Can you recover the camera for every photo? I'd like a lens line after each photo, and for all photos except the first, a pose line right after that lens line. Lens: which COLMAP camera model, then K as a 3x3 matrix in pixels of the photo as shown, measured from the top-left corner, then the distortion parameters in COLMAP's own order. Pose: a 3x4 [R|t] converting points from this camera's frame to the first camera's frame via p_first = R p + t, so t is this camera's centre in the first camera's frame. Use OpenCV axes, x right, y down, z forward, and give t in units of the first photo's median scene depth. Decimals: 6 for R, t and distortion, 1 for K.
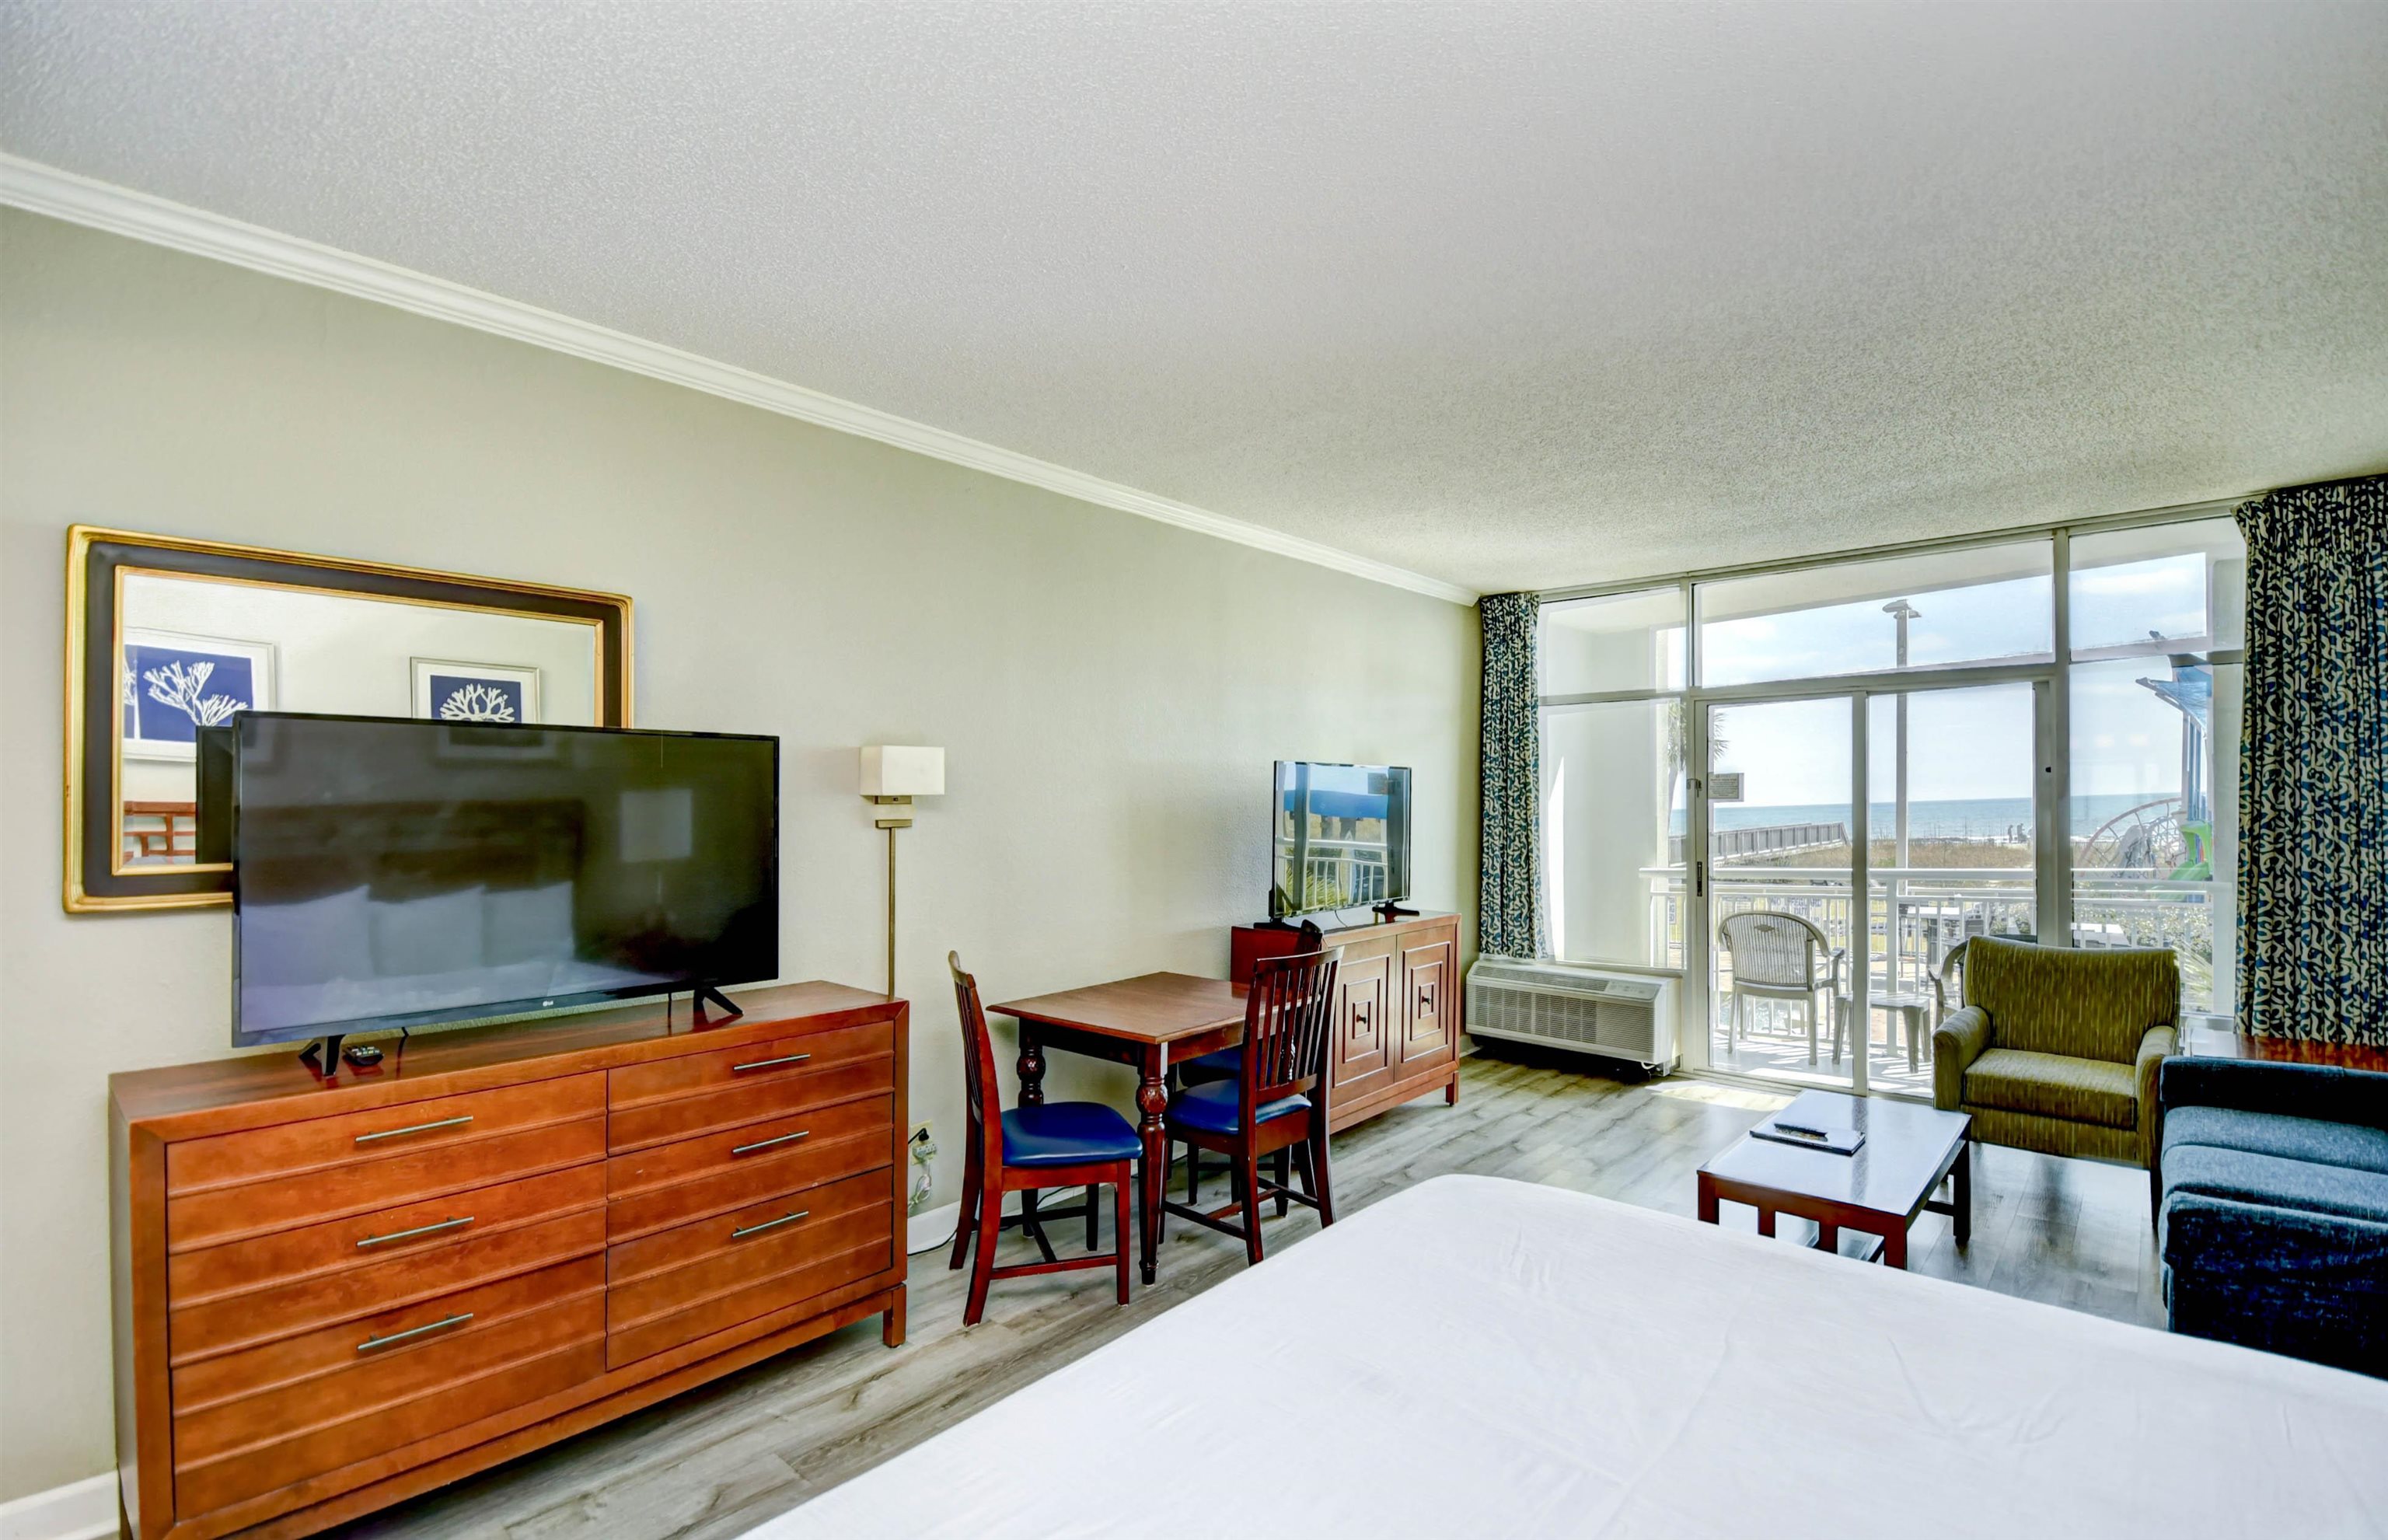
lens RADIAL K [[1075.2, 0, 1162.3], [0, 1075.2, 784.6], [0, 0, 1]] dist [-0.012848, -0.005746]
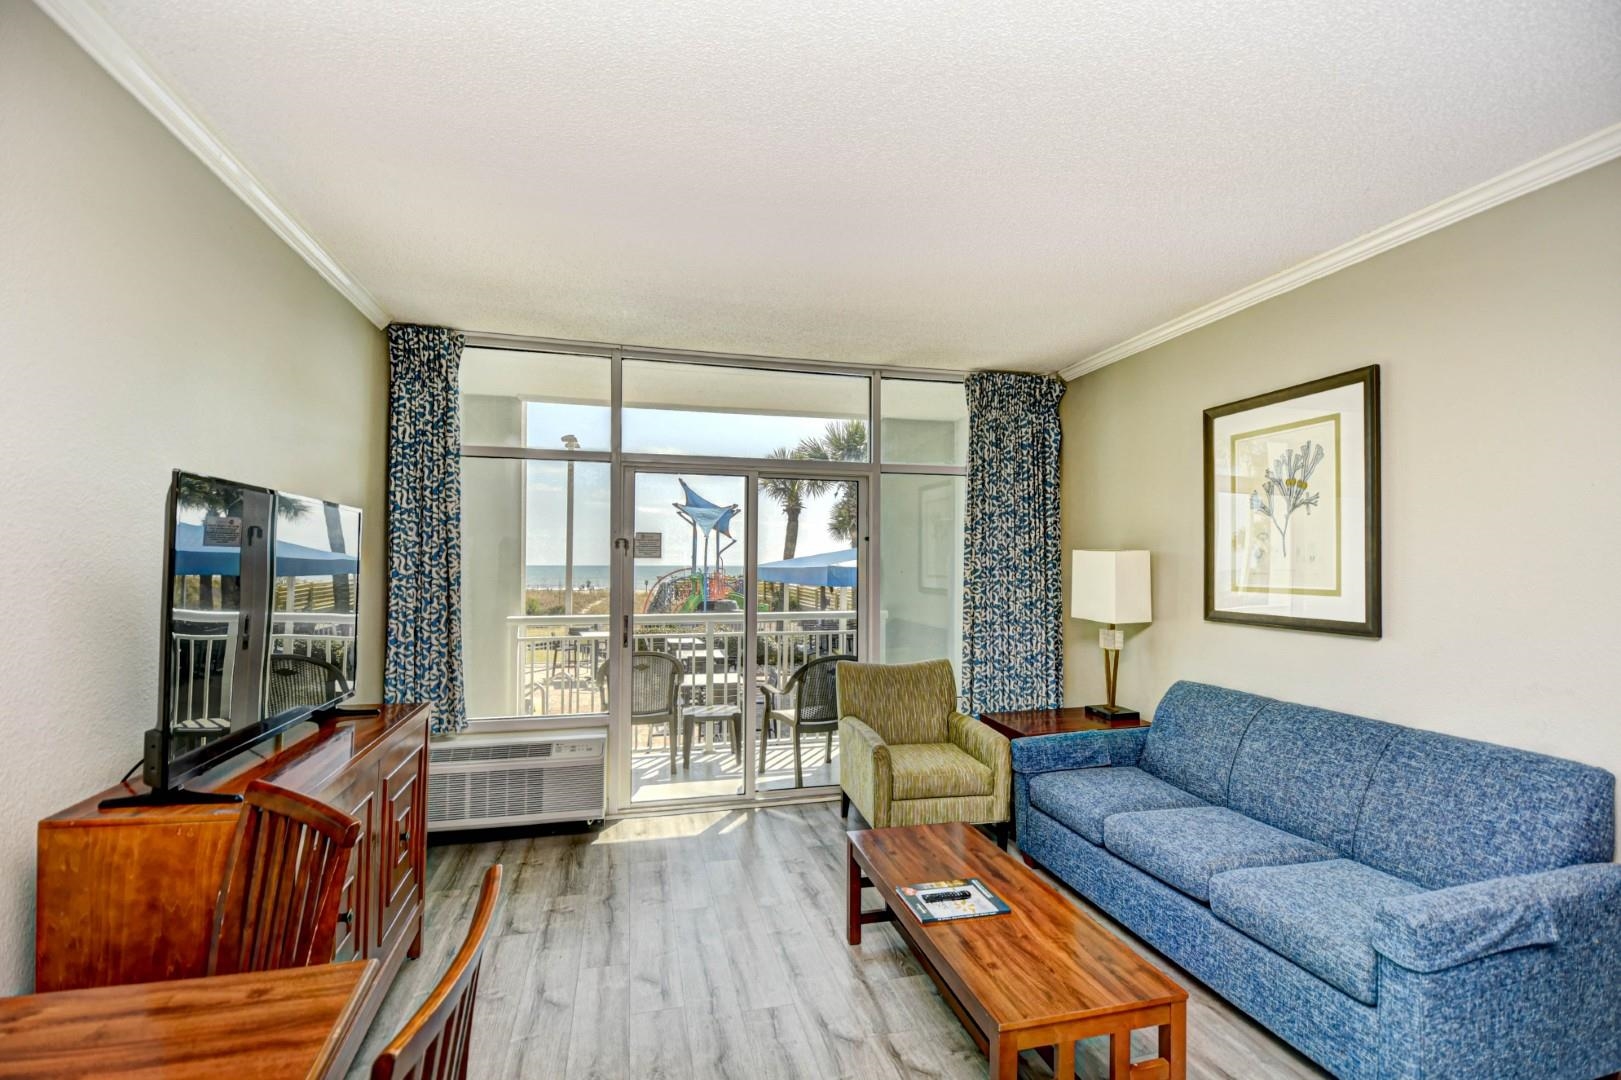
lens RADIAL K [[721.3, 0, 819.8], [0, 721.3, 554.1], [0, 0, 1]] dist [0.013978, -0.016138]
pose [[0.532039, 0.014619, 0.846594, -0.016956], [-0.017351, 0.999829, -0.006361, 0.015506], [-0.846542, -0.011305, 0.532202, 0.615844]]
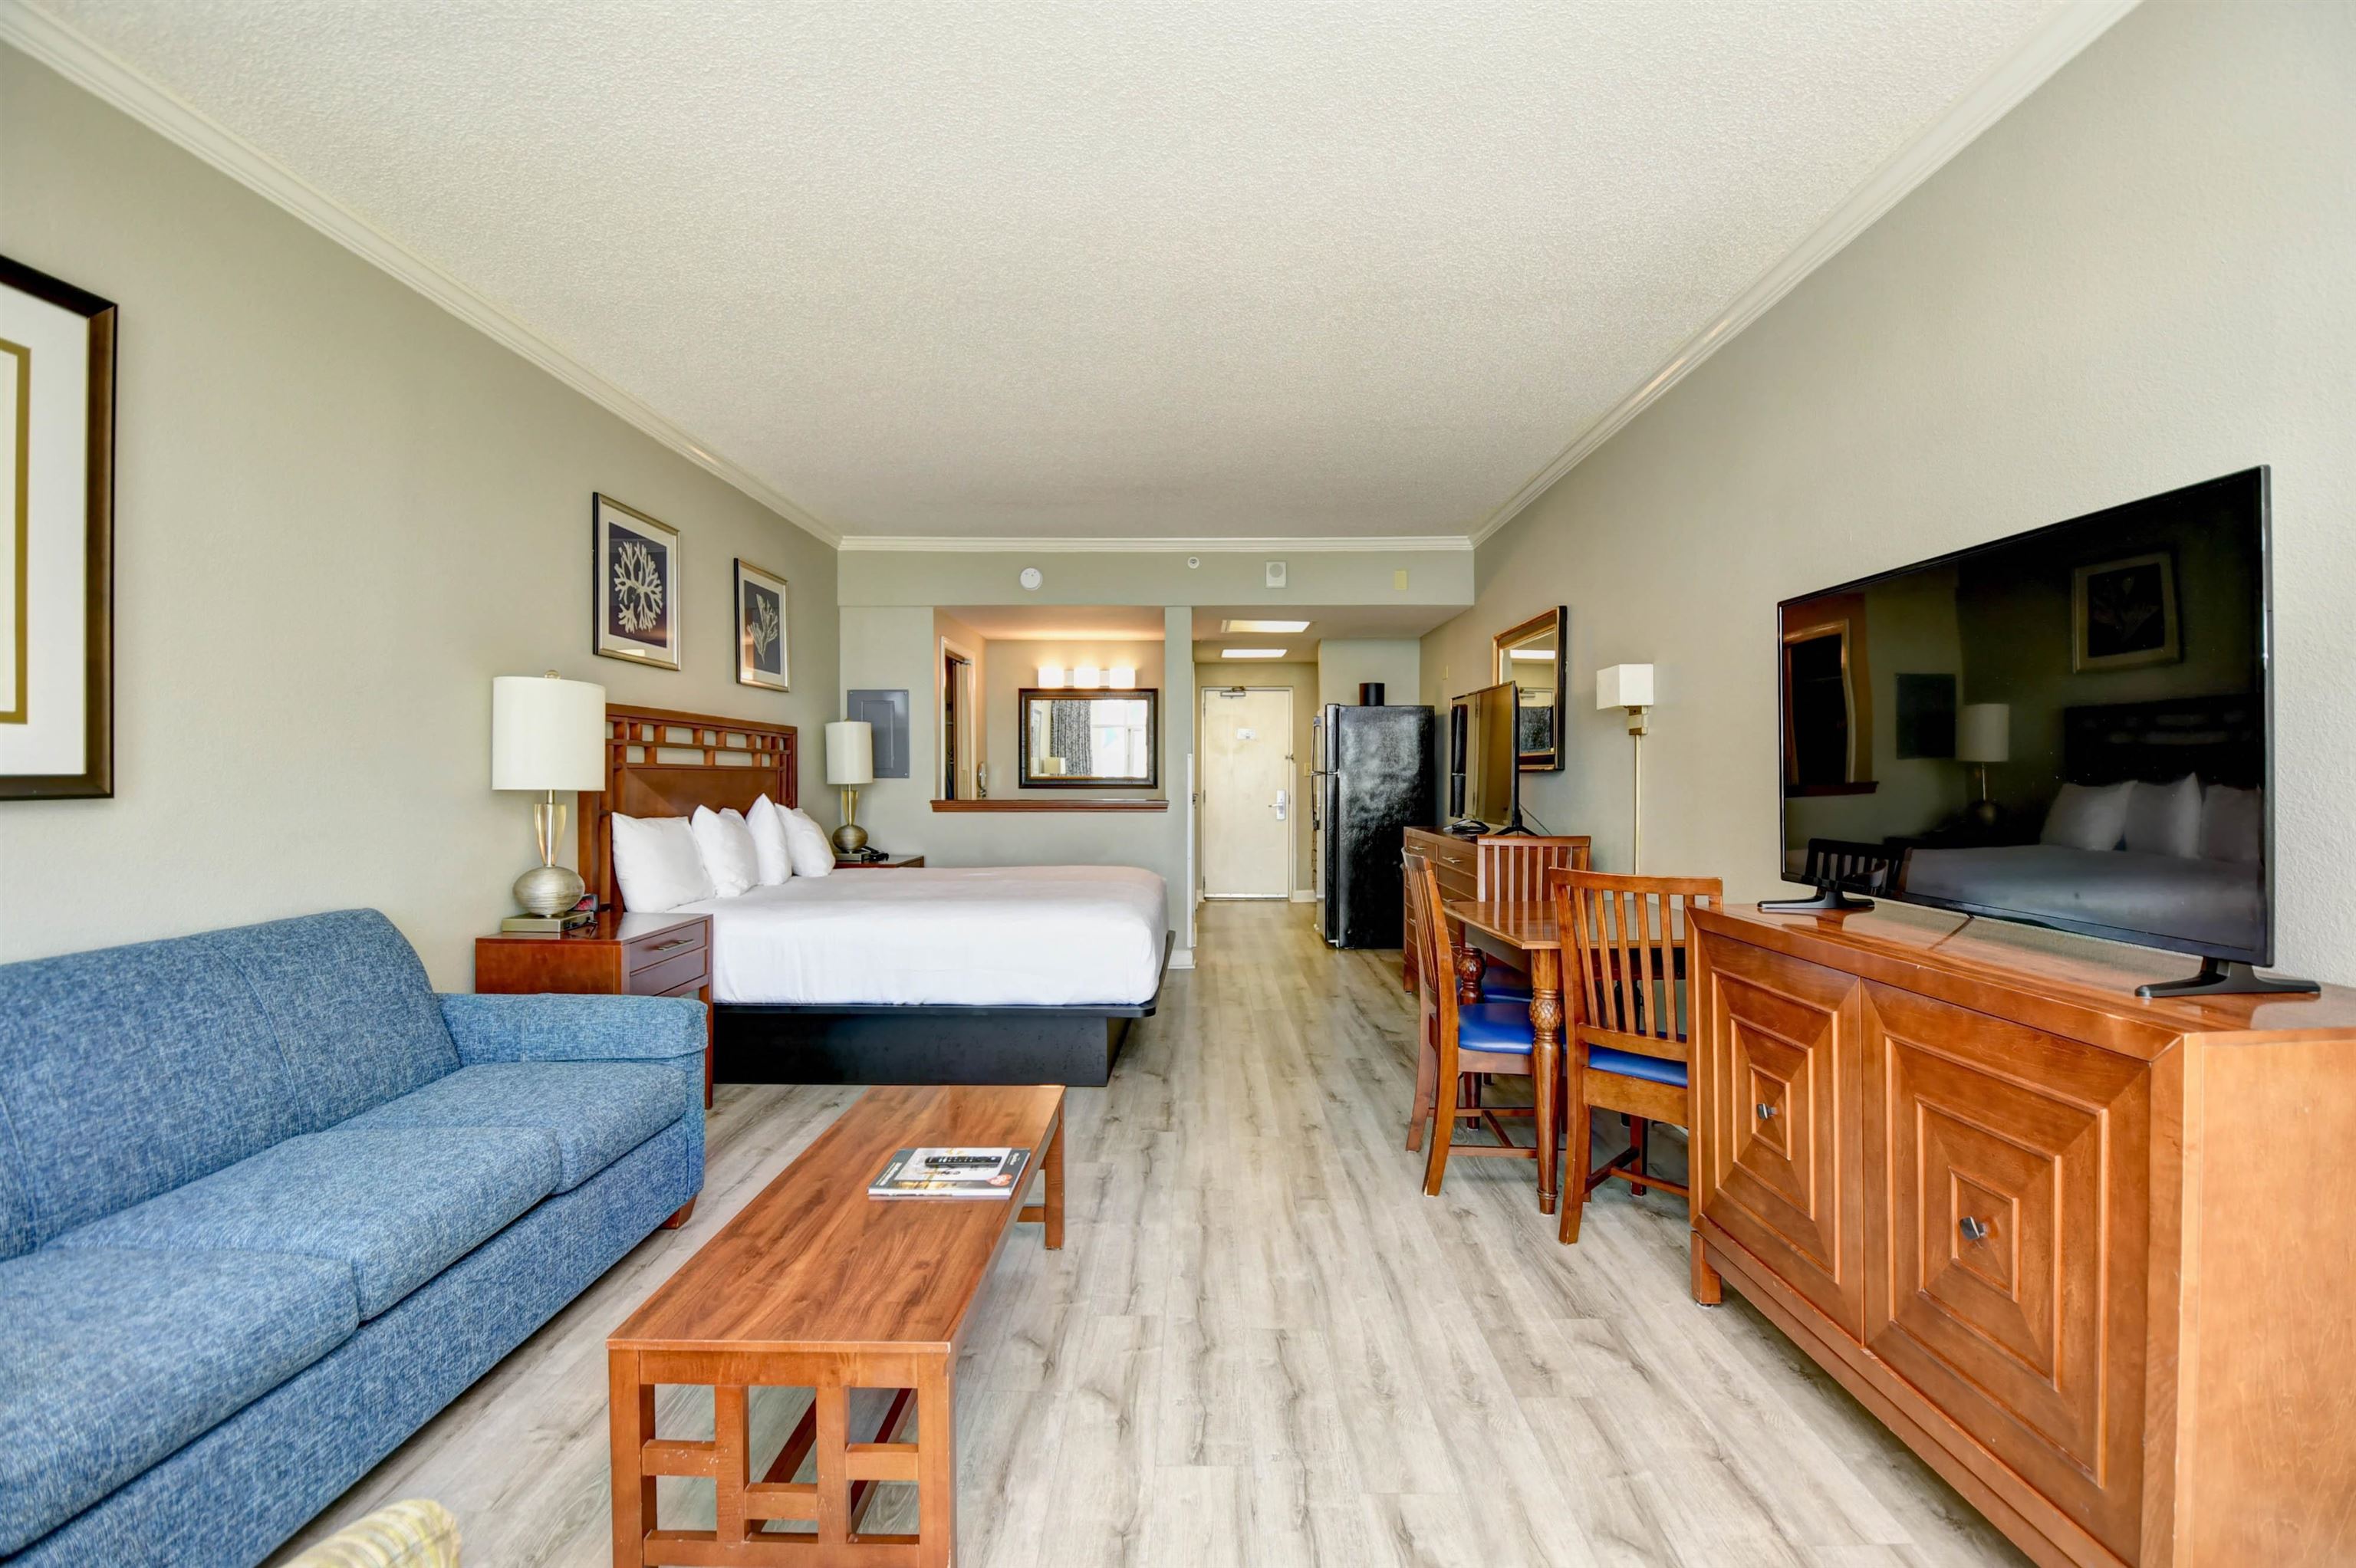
lens RADIAL K [[1048.3, 0, 1208.0], [0, 1048.3, 790.1], [0, 0, 1]] dist [0.013978, -0.016138]
pose [[-0.726070, 0.010499, -0.687540, 0.762540], [0.007956, 0.999945, 0.006867, 0.074158], [0.687575, -0.000484, -0.726114, 1.286237]]
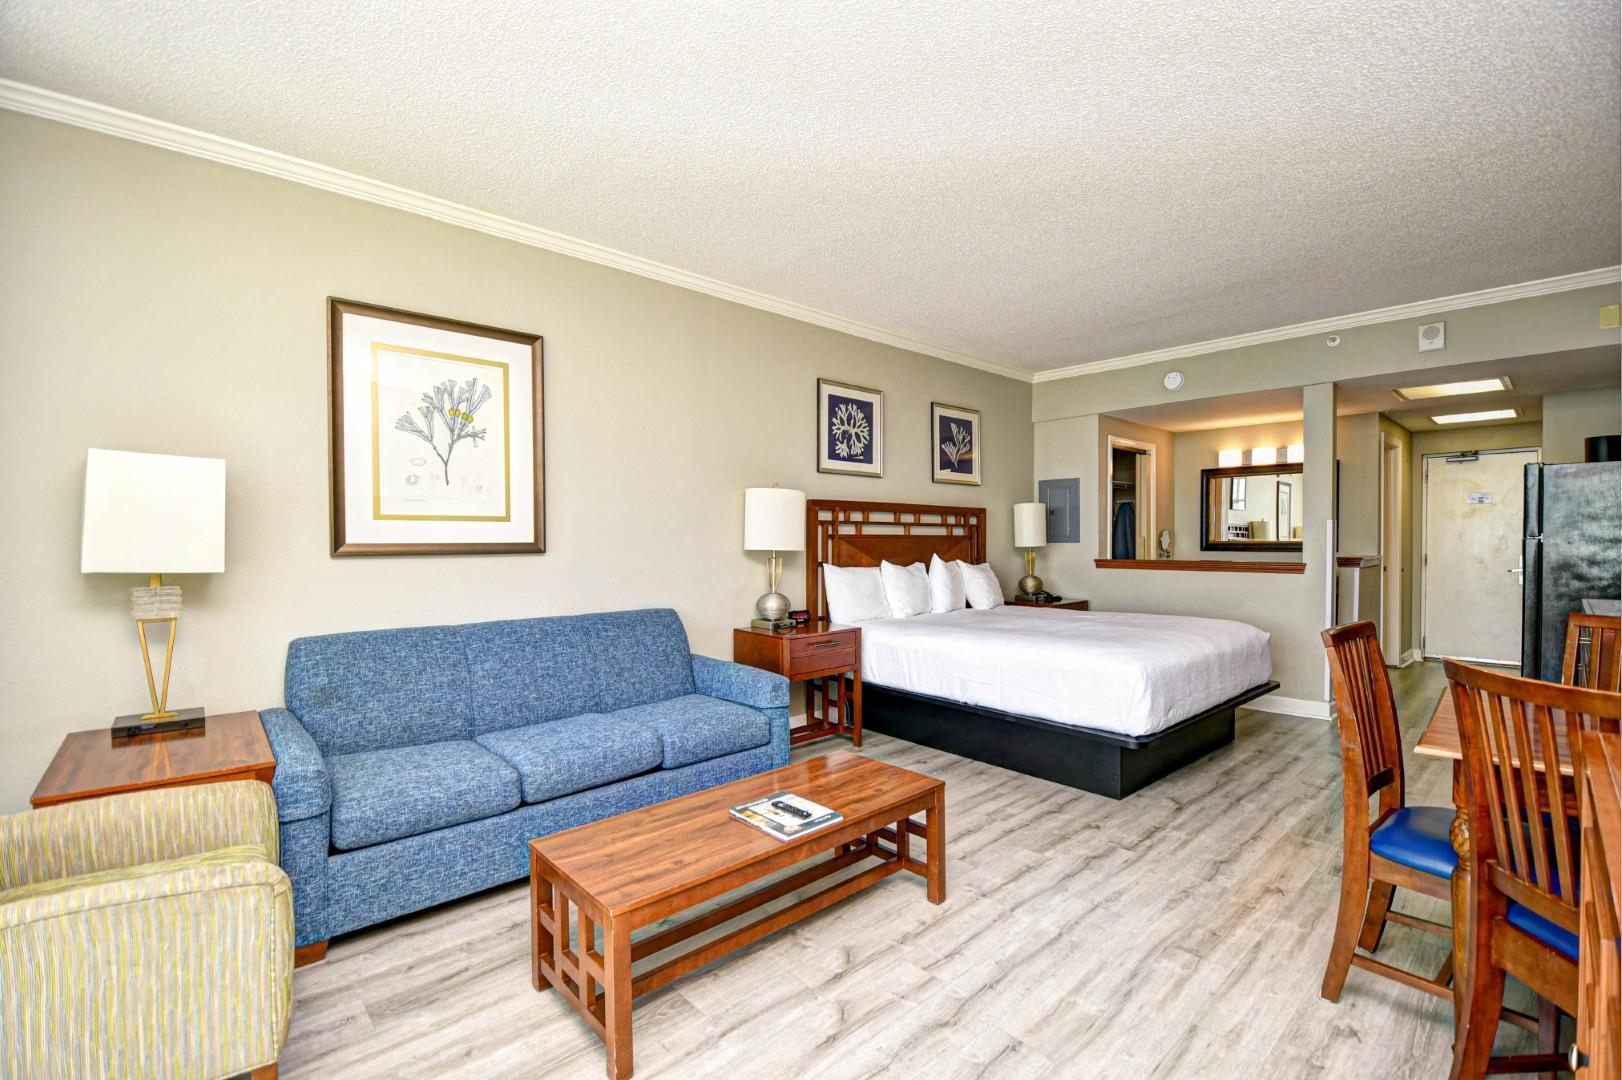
lens RADIAL K [[721.8, 0, 821.8], [0, 721.8, 550.0], [0, 0, 1]] dist [0.013978, -0.016138]
pose [[-0.997963, 0.002521, 0.063752, 0.433419], [0.002732, 0.999991, 0.003227, 0.072384], [-0.063744, 0.003394, -0.997961, 1.342477]]
